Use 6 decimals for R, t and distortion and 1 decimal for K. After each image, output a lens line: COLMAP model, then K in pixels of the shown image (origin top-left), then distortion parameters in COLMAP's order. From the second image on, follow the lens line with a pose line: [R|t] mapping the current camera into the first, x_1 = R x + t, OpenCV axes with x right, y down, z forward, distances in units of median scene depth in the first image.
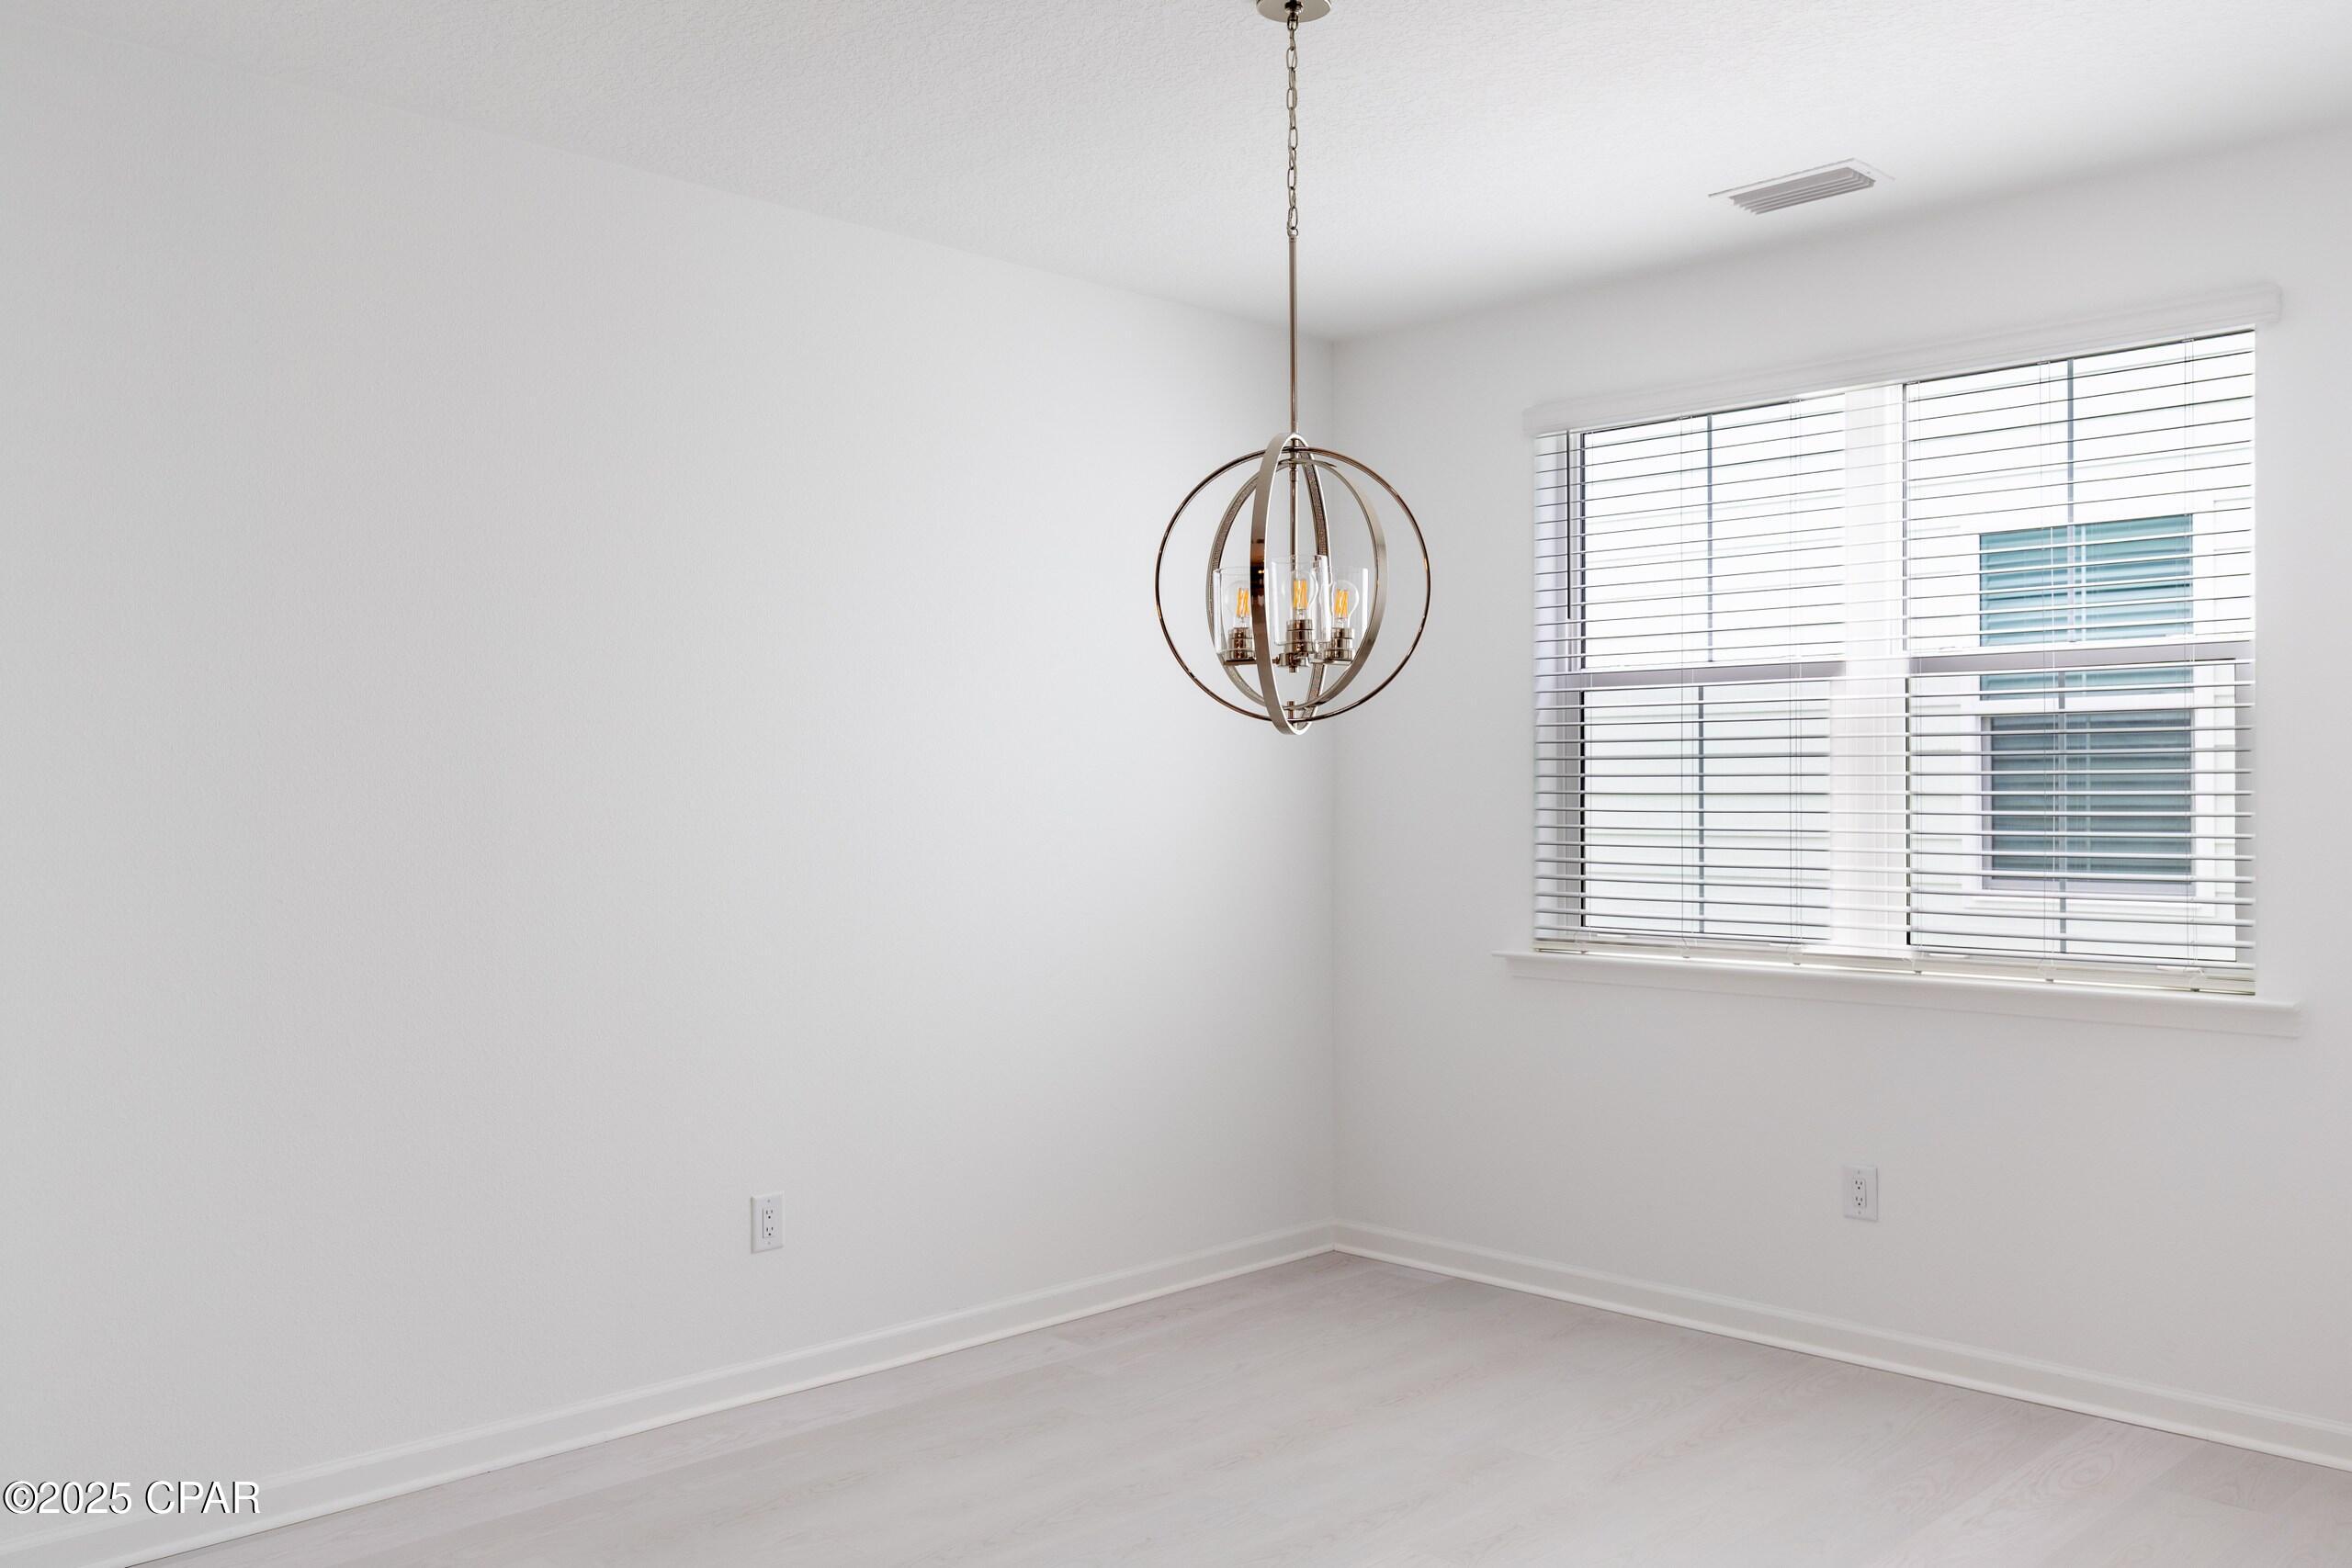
lens RADIAL K [[2032.0, 0, 1186.6], [0, 2032.0, 799.8], [0, 0, 1]] dist [0.002963, 0.002671]
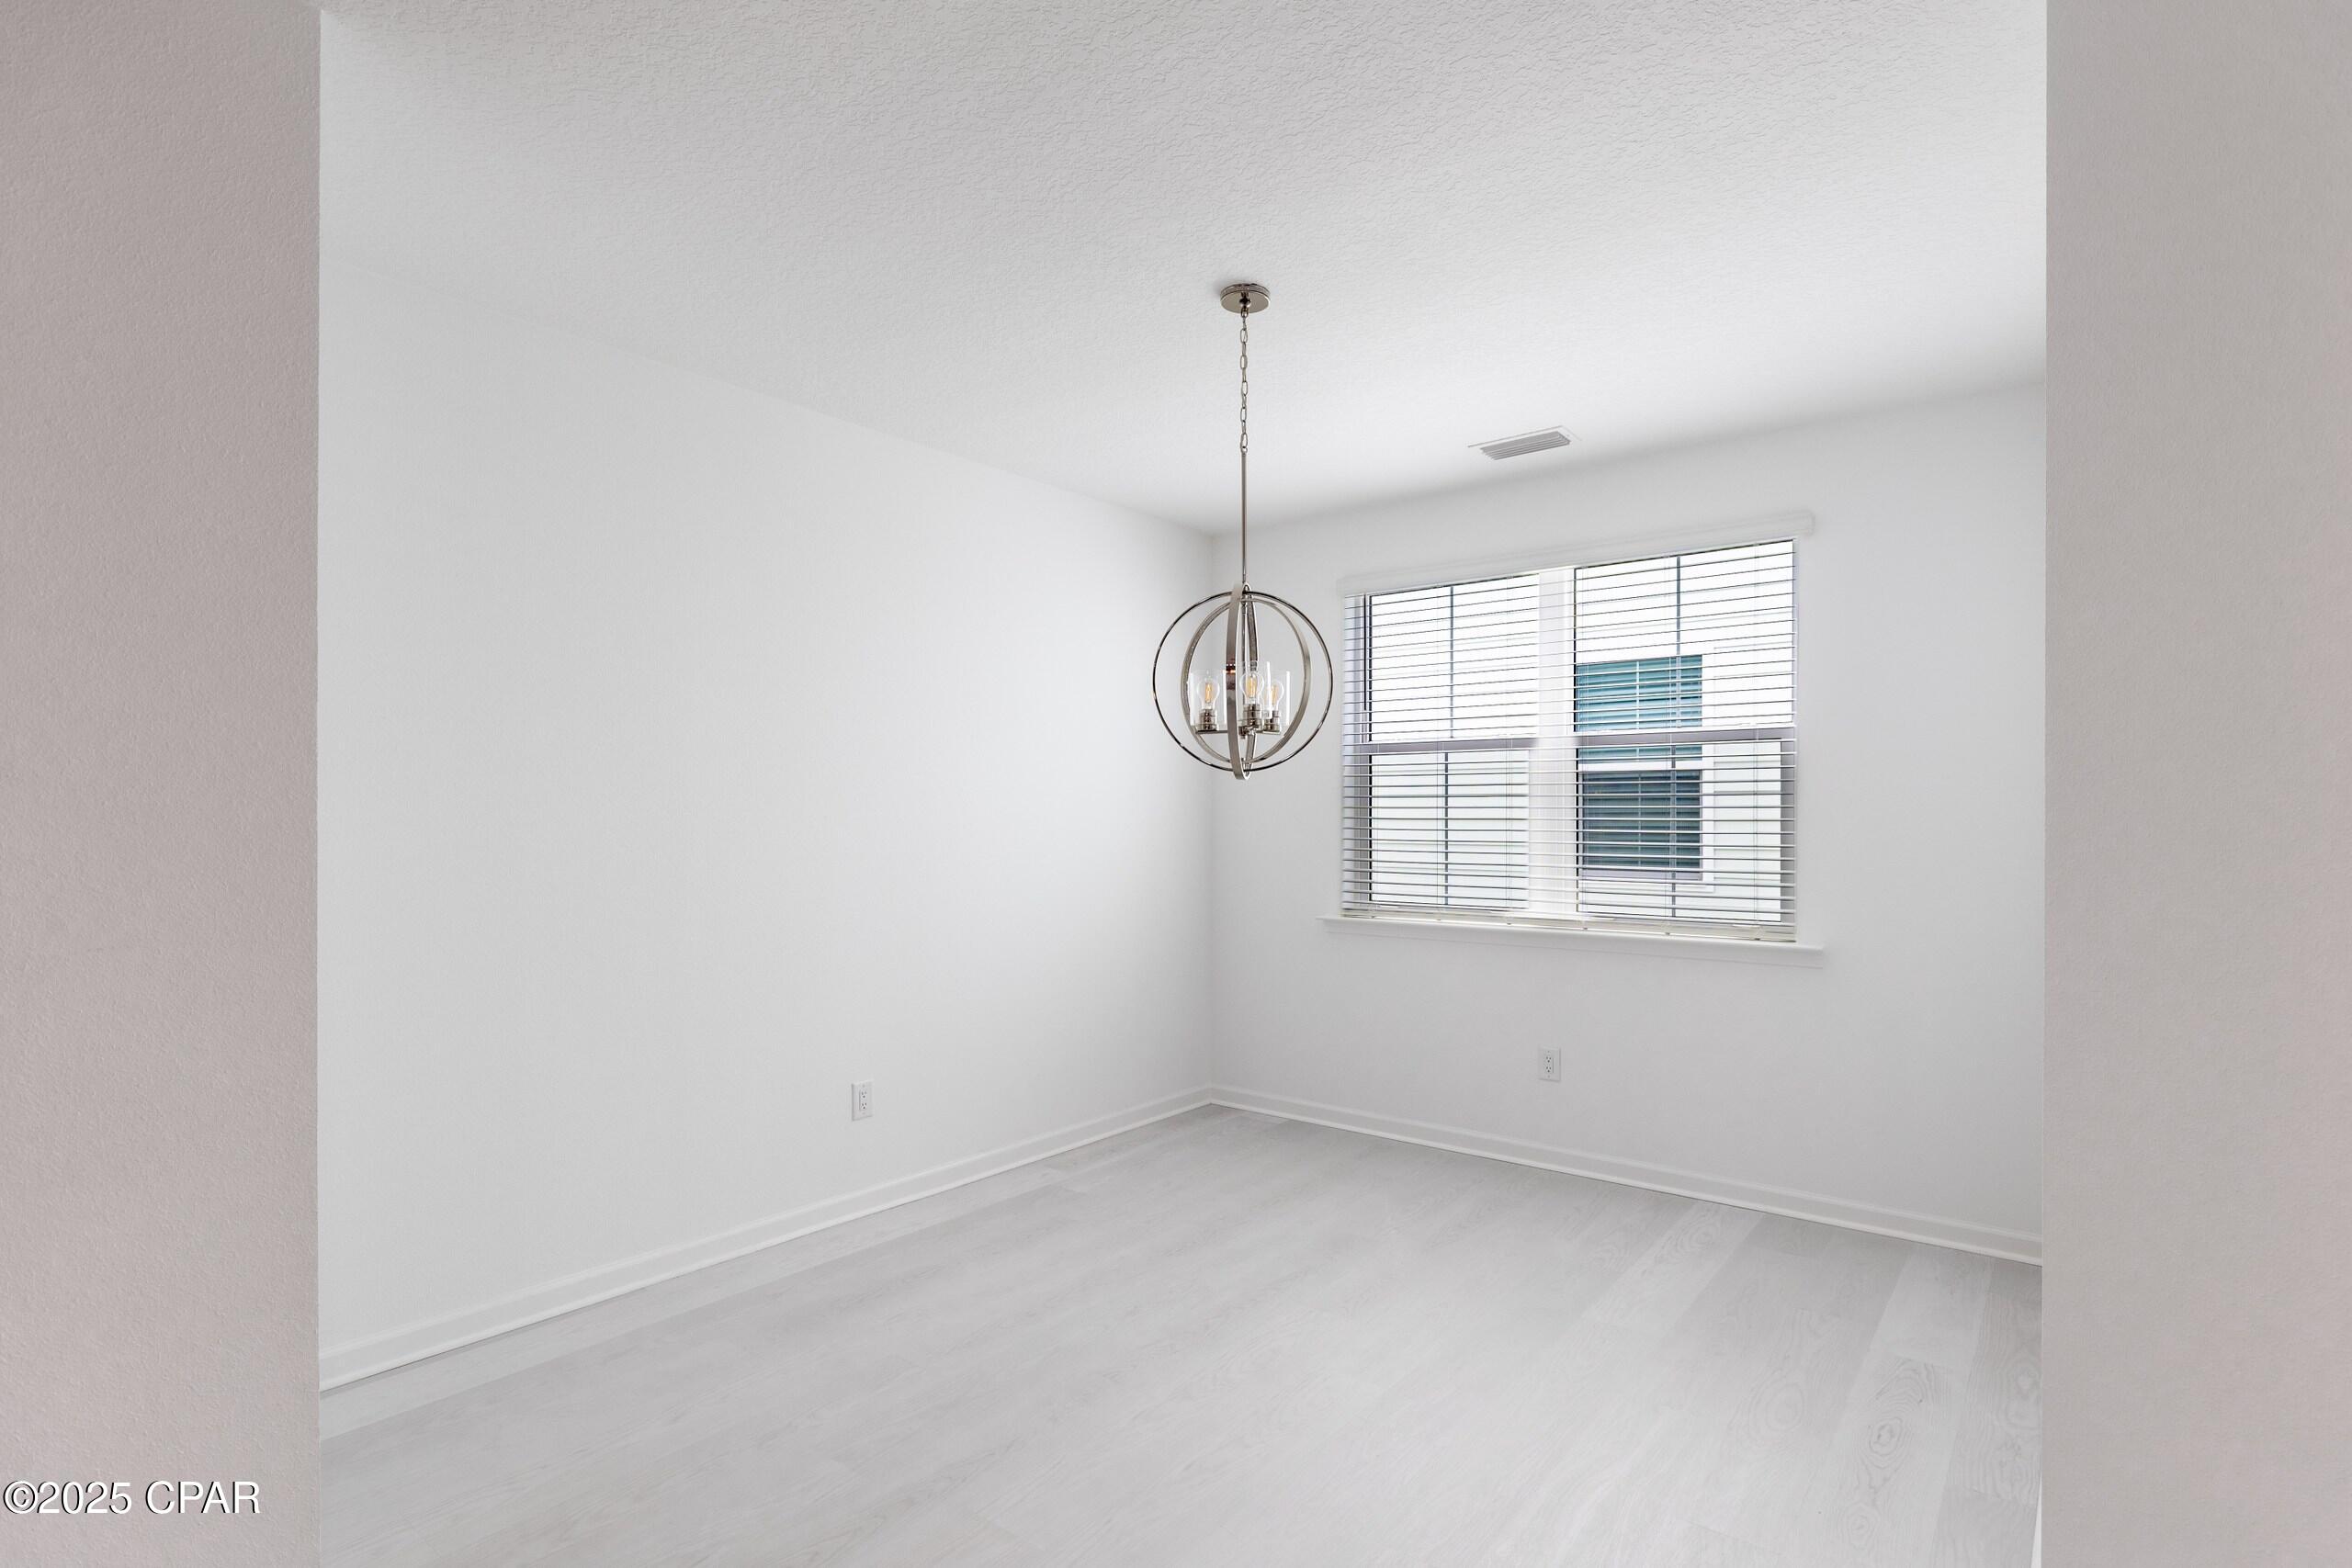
lens RADIAL K [[1197.0, 0, 1191.6], [0, 1197.0, 823.2], [0, 0, 1]] dist [-0.001971, -0.000628]
pose [[0.992706, 0.003129, 0.120521, -0.068675], [-0.003333, 0.999993, 0.001494, -0.000411], [-0.120515, -0.001885, 0.992710, 0.082087]]
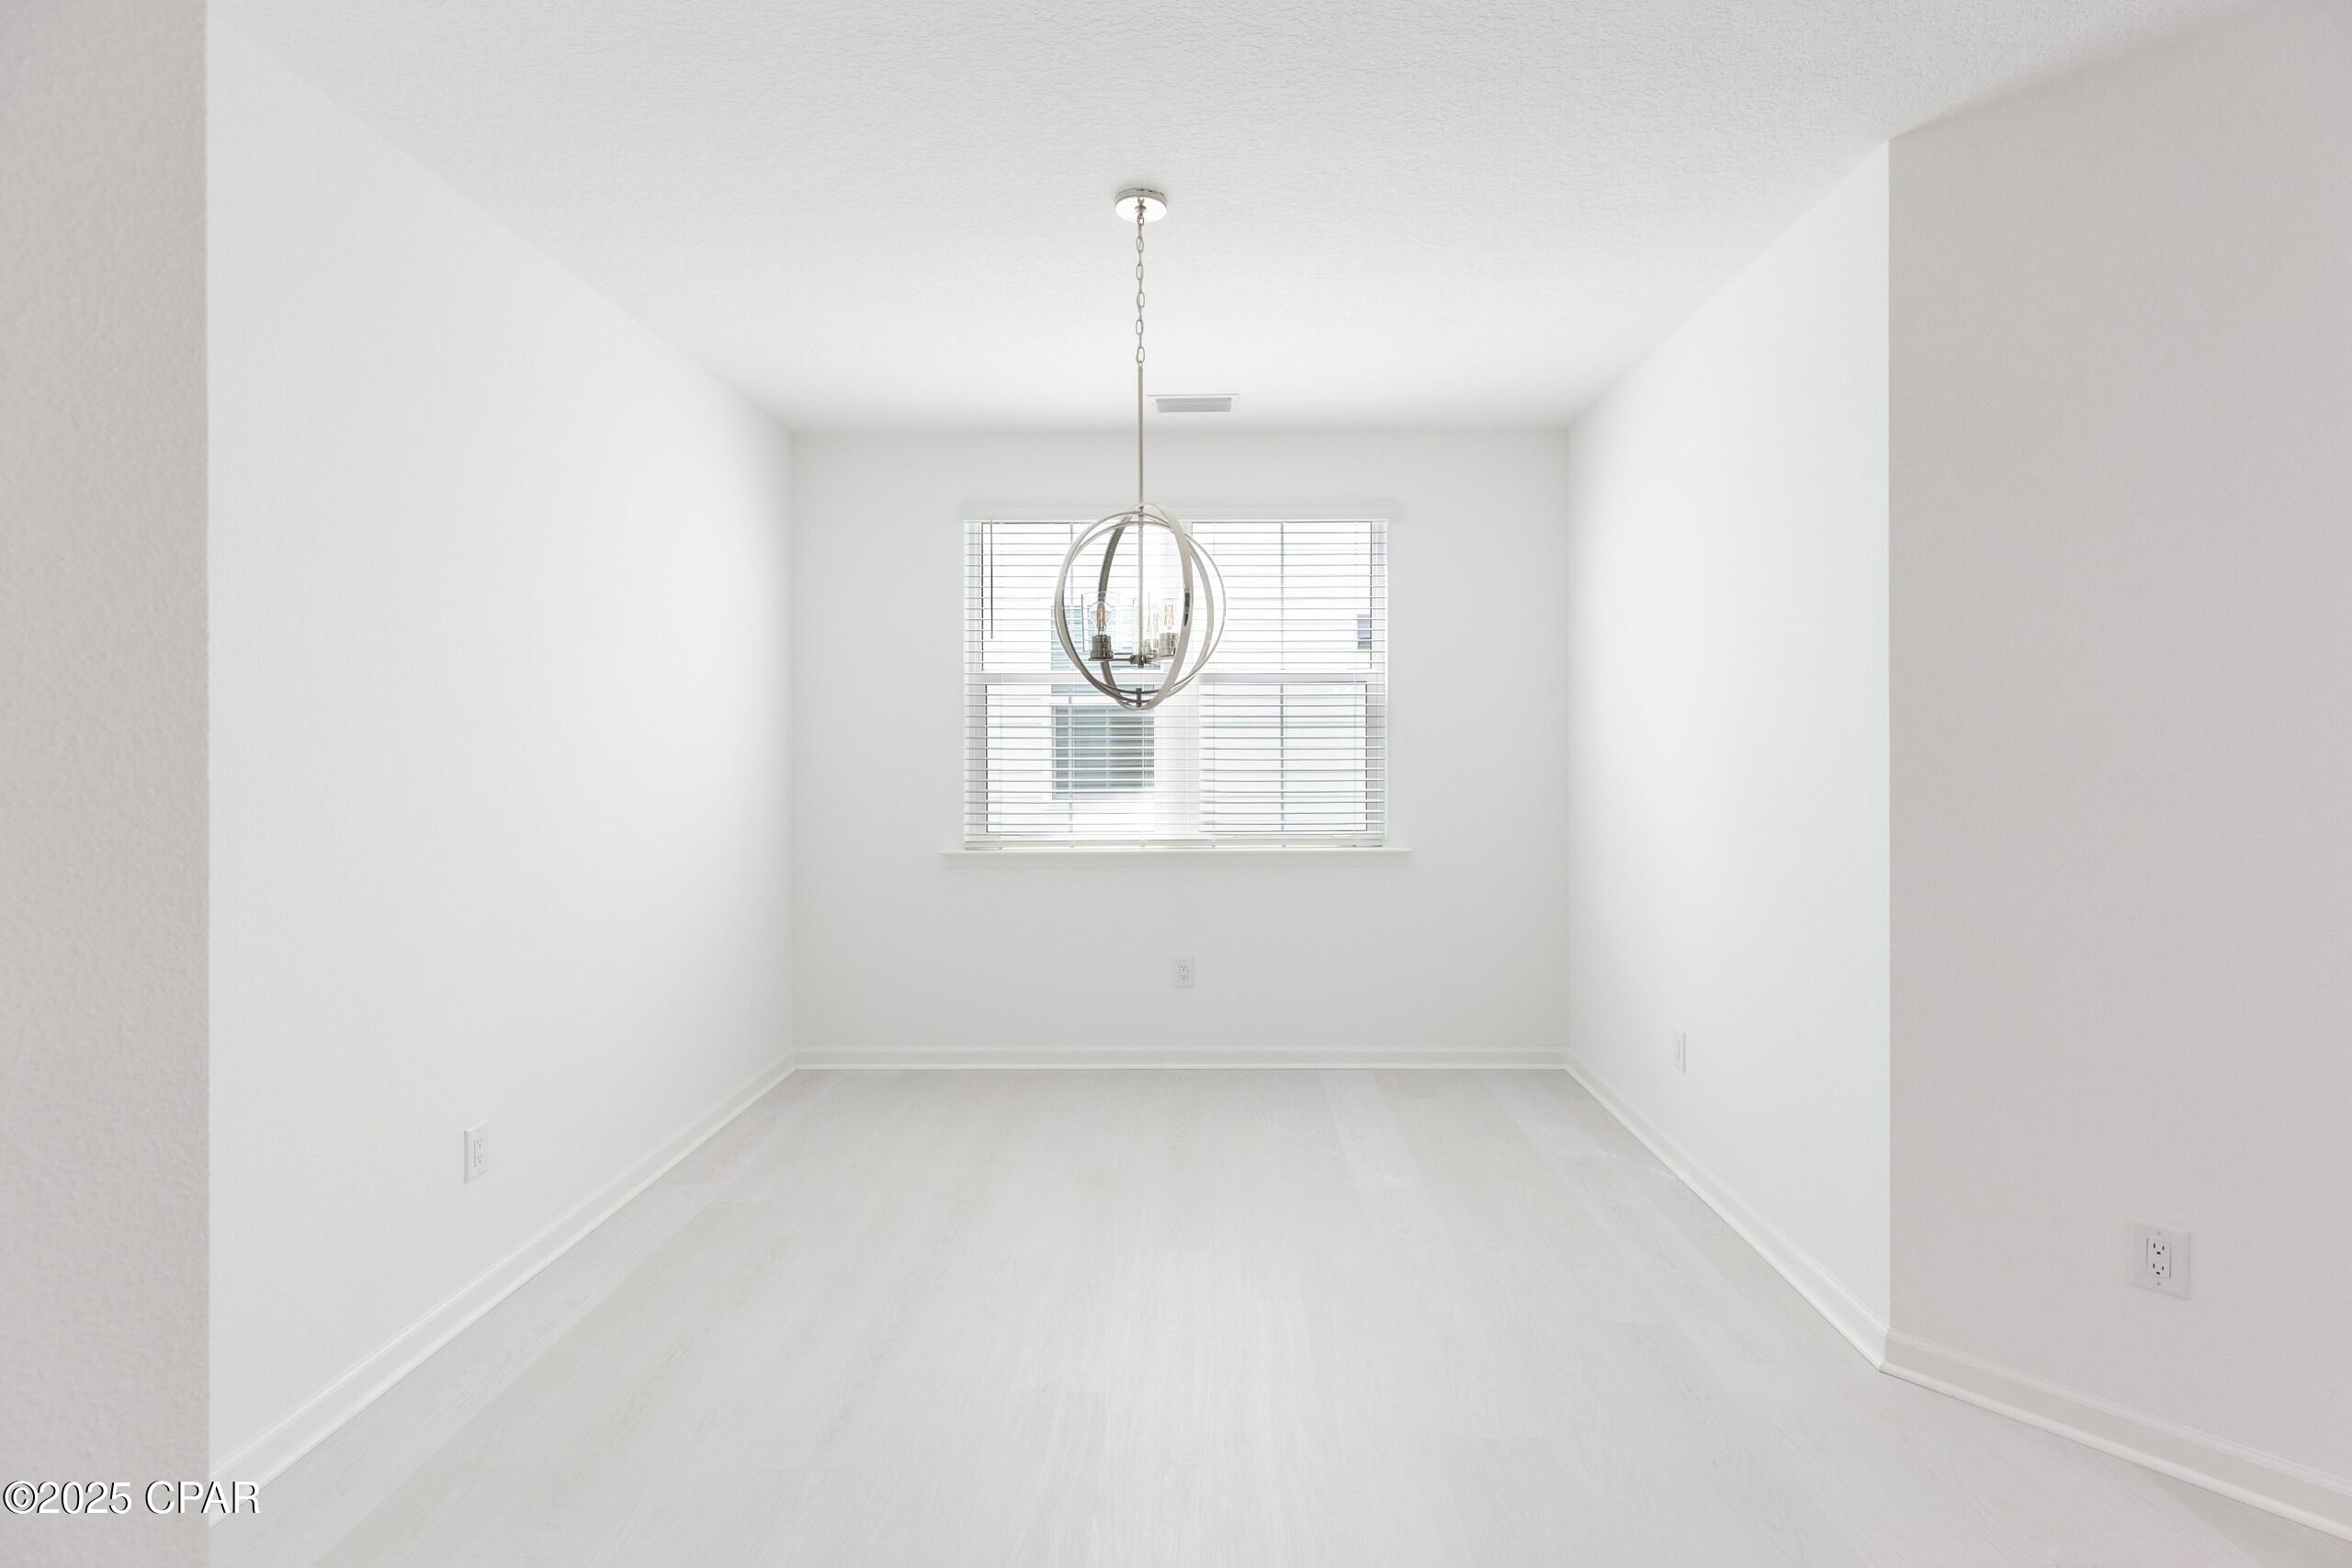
lens RADIAL K [[1098.8, 0, 1198.4], [0, 1098.8, 749.9], [0, 0, 1]] dist [0.010283, -0.001570]
pose [[0.700816, -0.002244, 0.713338, -0.342931], [0.003594, 0.999993, -0.000385, -0.001291], [-0.713333, 0.002833, 0.700820, 0.311589]]
